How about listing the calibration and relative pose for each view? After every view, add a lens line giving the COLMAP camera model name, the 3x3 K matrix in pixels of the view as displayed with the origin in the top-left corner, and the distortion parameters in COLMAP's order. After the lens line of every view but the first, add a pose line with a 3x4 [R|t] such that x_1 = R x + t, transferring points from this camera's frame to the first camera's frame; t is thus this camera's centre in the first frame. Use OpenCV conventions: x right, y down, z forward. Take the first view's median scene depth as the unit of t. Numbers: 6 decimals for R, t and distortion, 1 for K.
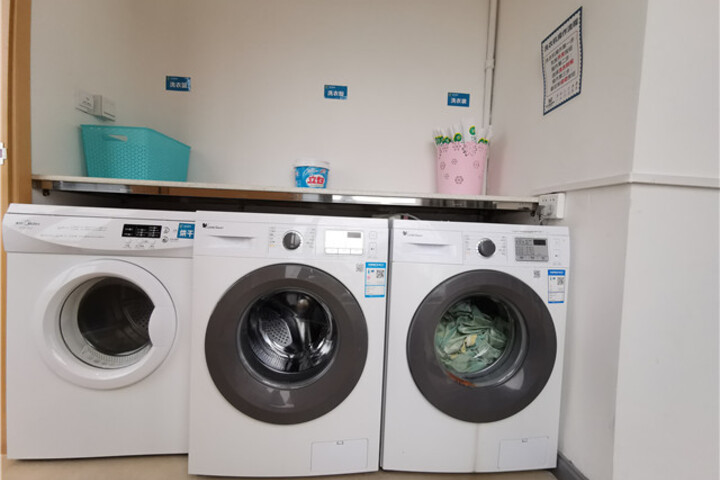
lens RADIAL K [[325.4, 0, 360.0], [0, 325.4, 240.0], [0, 0, 1]] dist [0.000455, -0.000113]
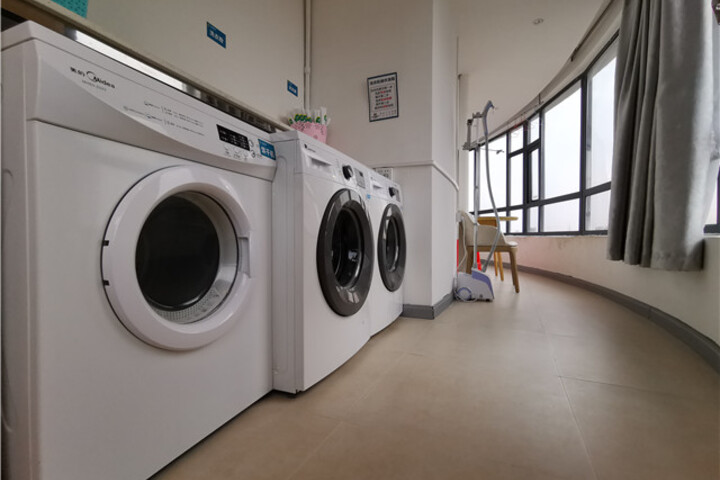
lens RADIAL K [[336.4, 0, 360.0], [0, 336.4, 240.0], [0, 0, 1]] dist [-0.000024, 0.000110]
pose [[0.441354, -0.049942, 0.895942, -1.220659], [0.056018, 0.998036, 0.028038, 0.208553], [-0.895583, 0.037814, 0.443285, 0.327152]]
